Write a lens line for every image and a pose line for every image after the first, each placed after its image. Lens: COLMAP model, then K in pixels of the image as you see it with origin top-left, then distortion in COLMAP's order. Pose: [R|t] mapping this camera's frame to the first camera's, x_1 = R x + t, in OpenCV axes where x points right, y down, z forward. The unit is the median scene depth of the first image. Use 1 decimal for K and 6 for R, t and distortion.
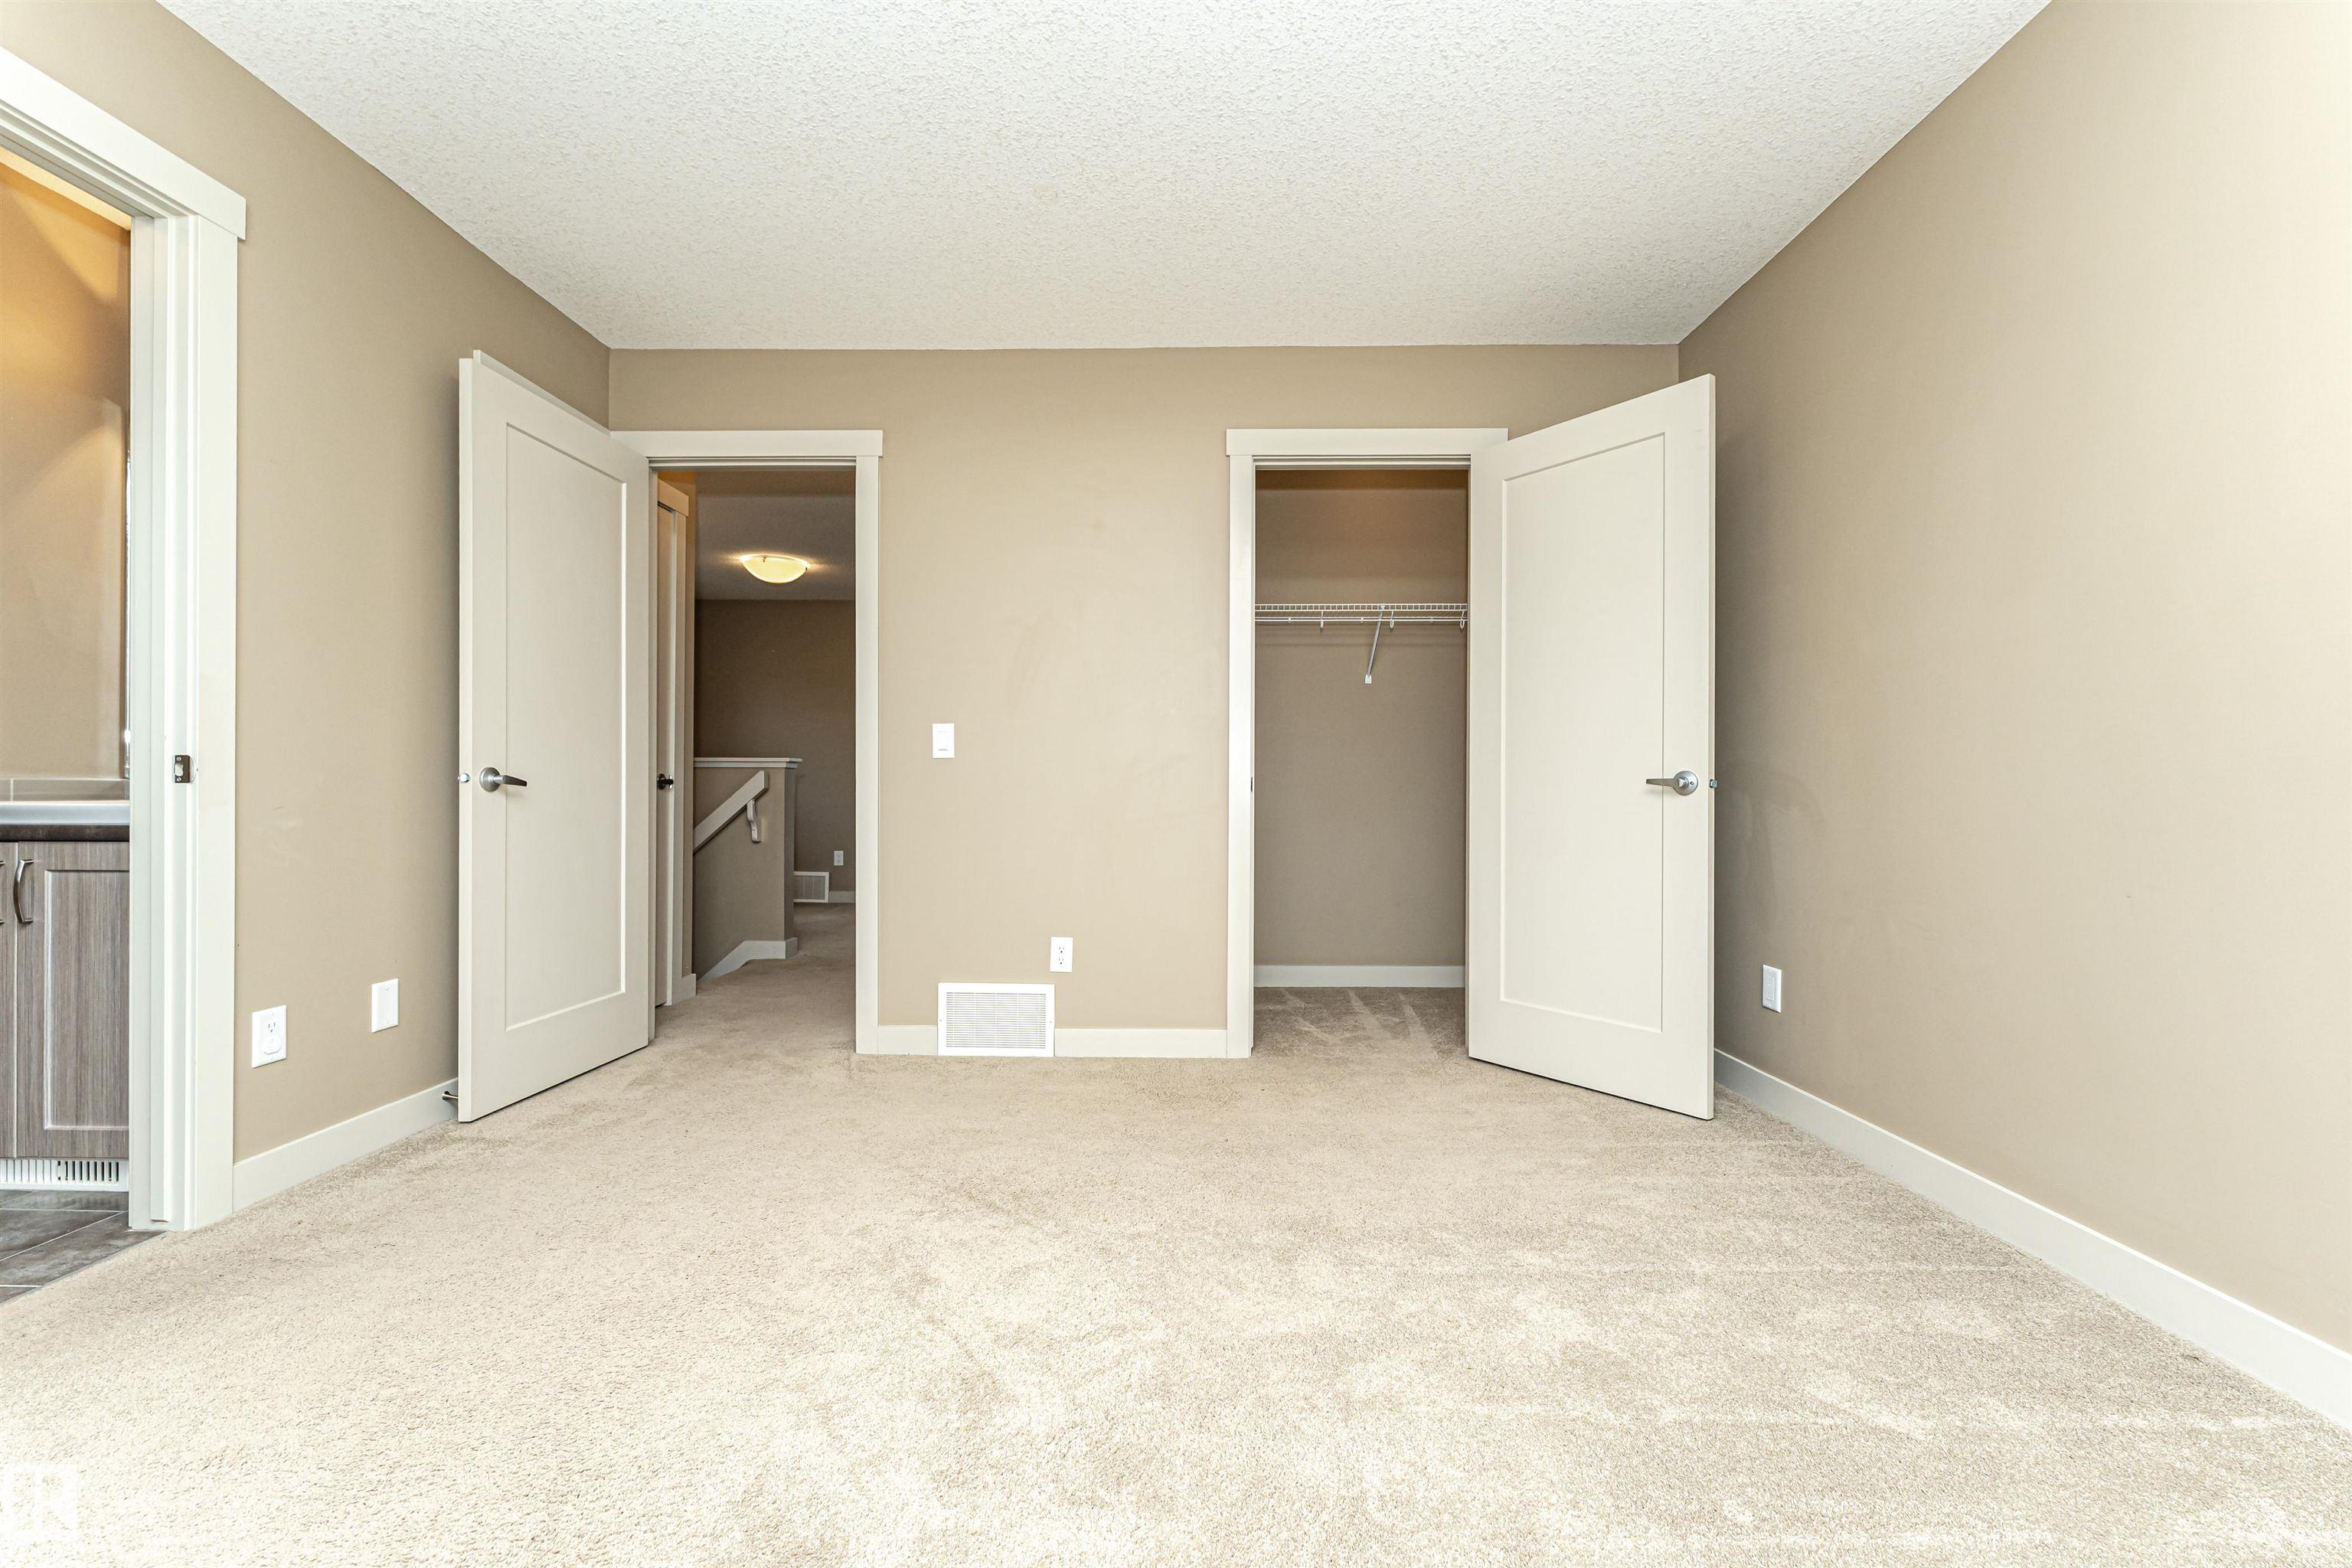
lens RADIAL K [[939.3, 0, 1168.3], [0, 939.3, 787.9], [0, 0, 1]] dist [0.008567, -0.000048]
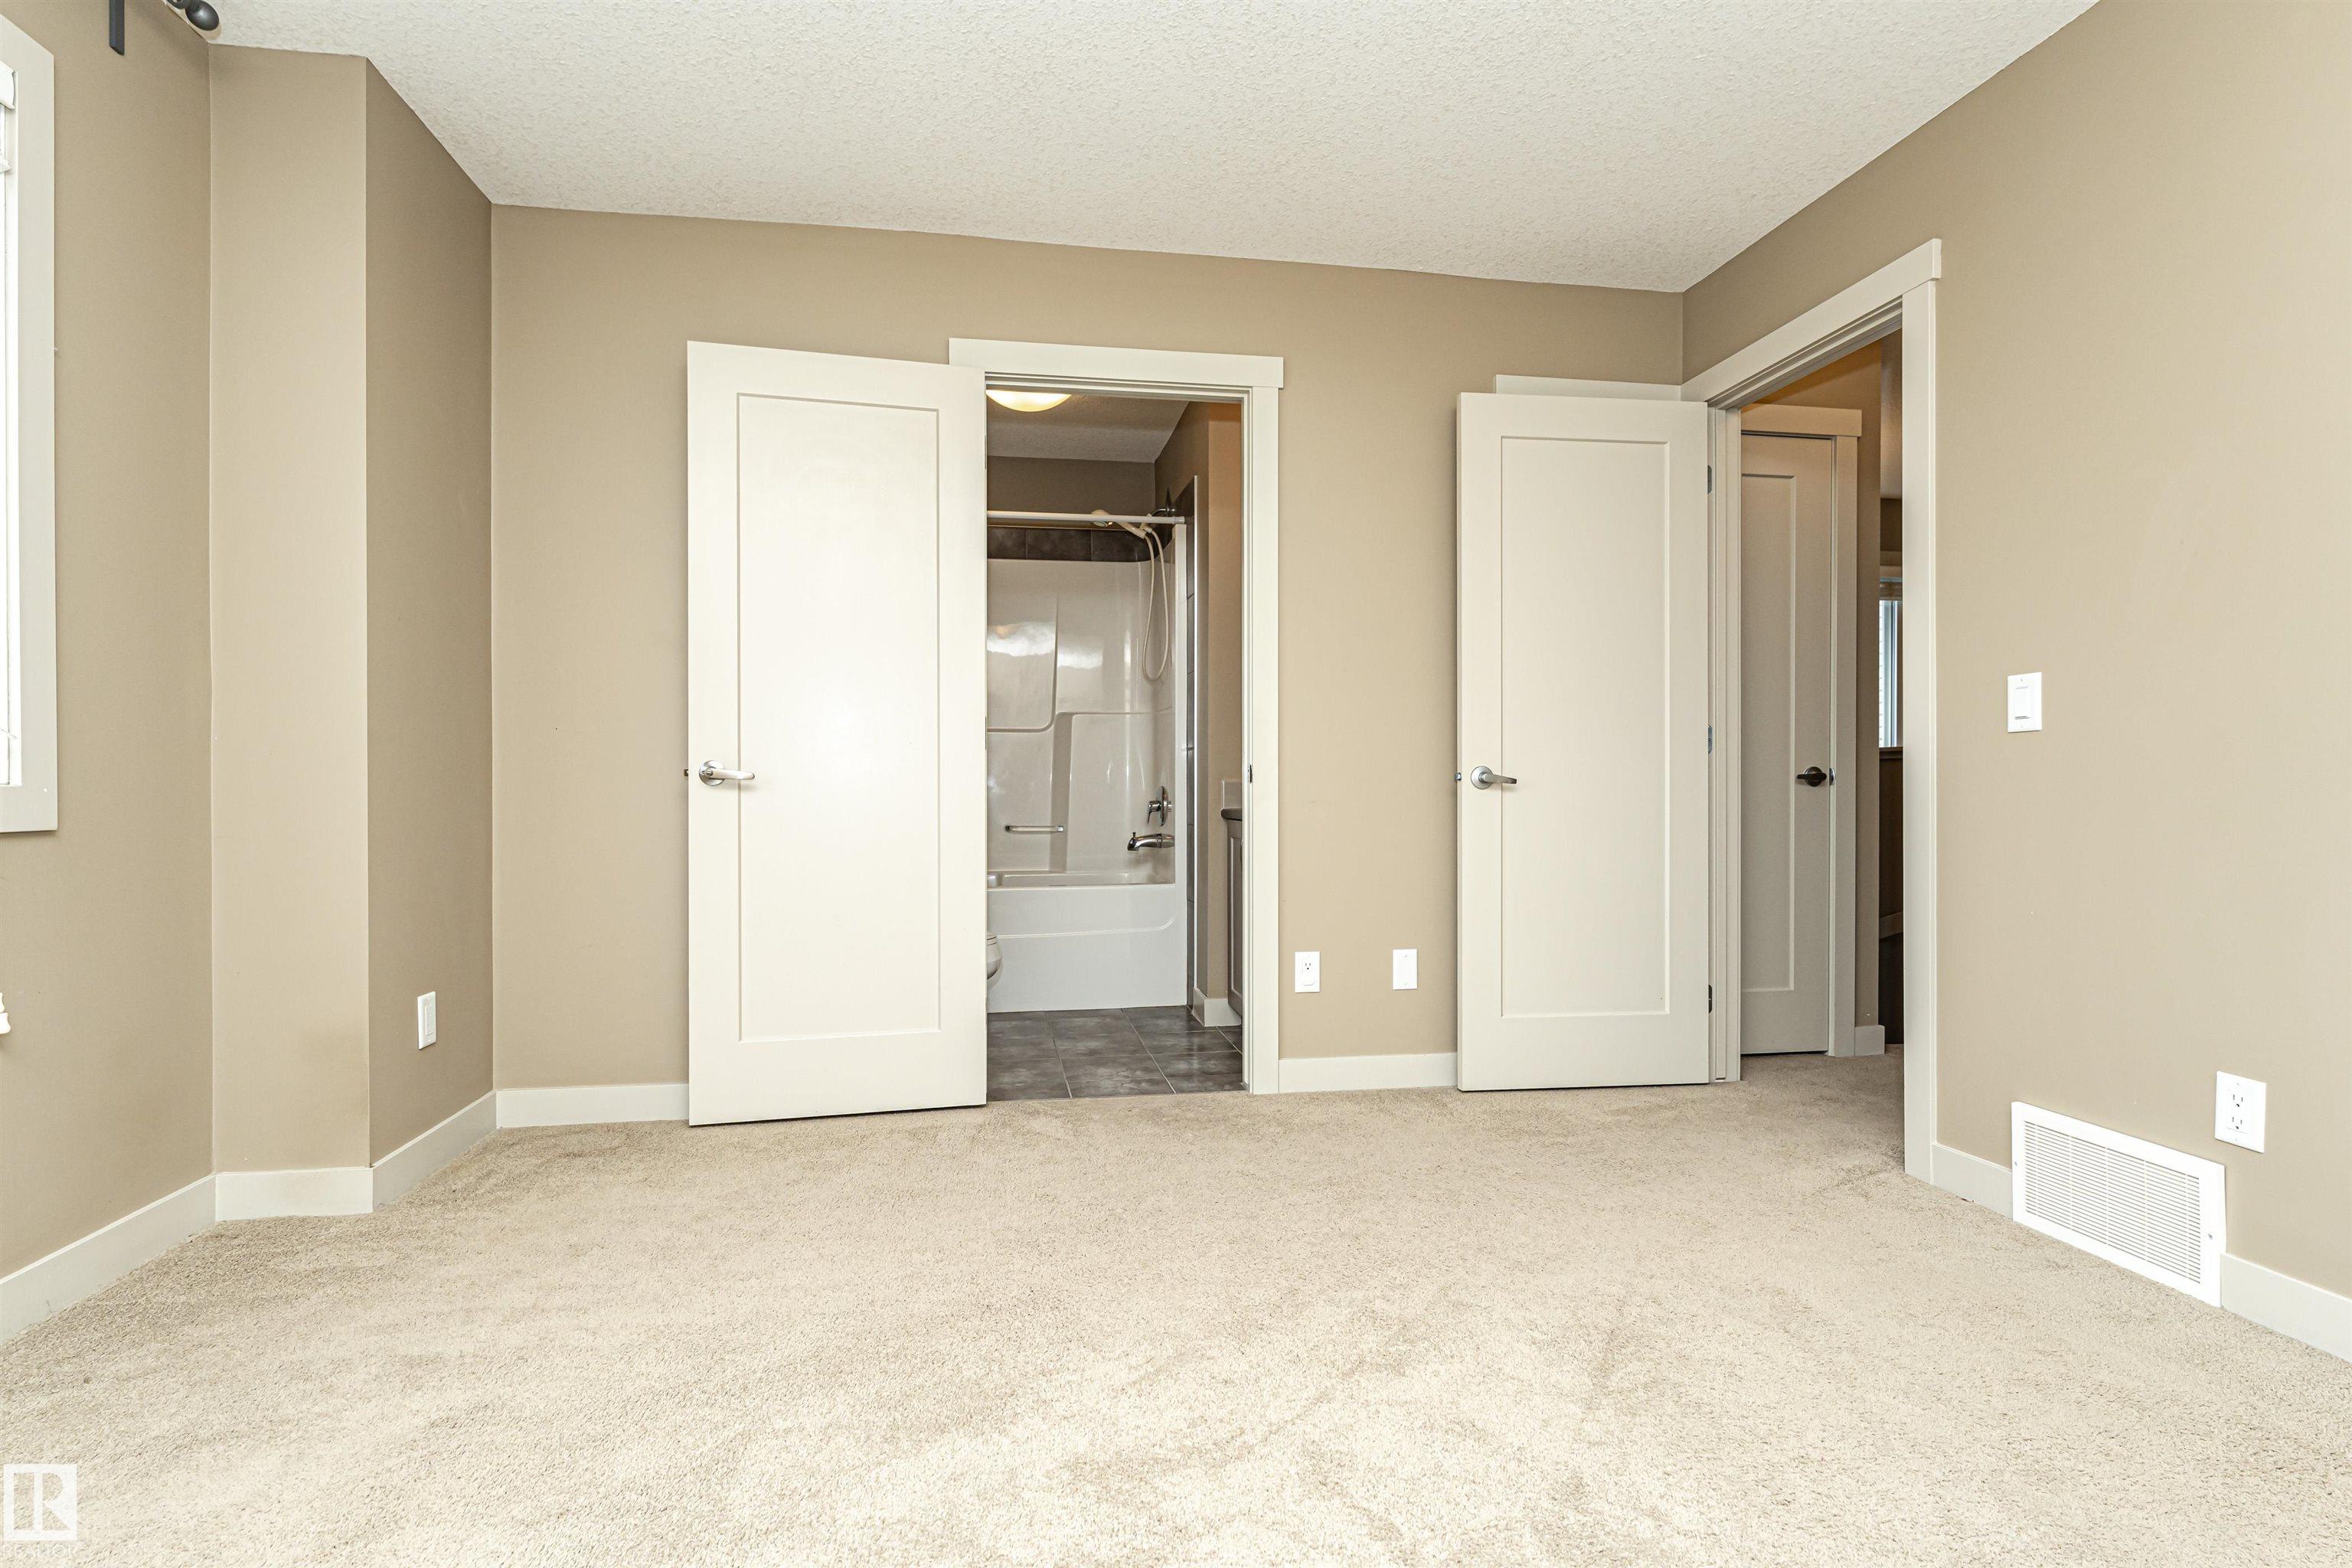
lens RADIAL K [[1120.4, 0, 1176.8], [0, 1120.4, 794.5], [0, 0, 1]] dist [0.000804, 0.000085]
pose [[0.189700, -0.000300, -0.981842, 0.424348], [0.006427, 0.999979, 0.000936, 0.005516], [0.981821, -0.006488, 0.189698, 0.384693]]
